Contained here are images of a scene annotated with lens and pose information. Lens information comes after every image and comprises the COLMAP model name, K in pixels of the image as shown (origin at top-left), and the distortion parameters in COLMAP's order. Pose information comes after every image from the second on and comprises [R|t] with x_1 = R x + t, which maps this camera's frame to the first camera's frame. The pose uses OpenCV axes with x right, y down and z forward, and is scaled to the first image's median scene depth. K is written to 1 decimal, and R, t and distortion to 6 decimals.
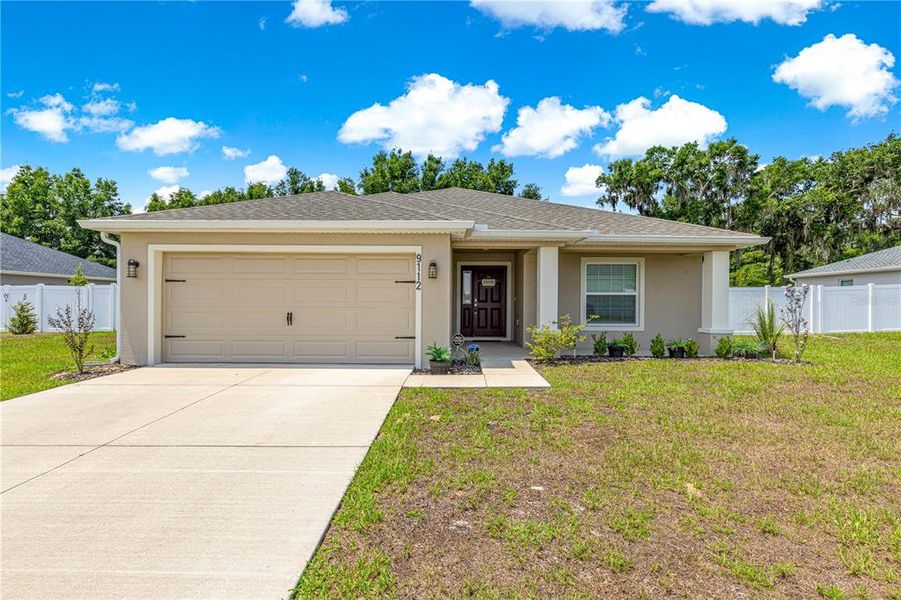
lens RADIAL K [[406.6, 0, 451.9], [0, 406.6, 303.2], [0, 0, 1]] dist [0.008021, 0.000205]
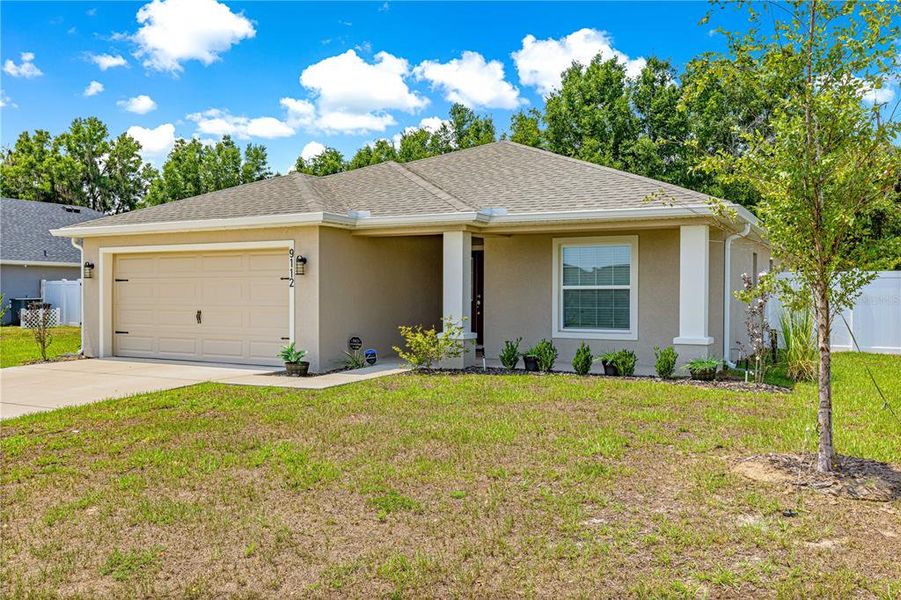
lens RADIAL K [[684.3, 0, 501.7], [0, 684.3, 299.8], [0, 0, 1]] dist [0.001854, 0.000685]
pose [[0.912150, -0.000265, -0.409857, 0.303460], [0.002341, 0.999987, 0.004563, -0.003001], [0.409851, -0.005121, 0.912138, -0.071584]]
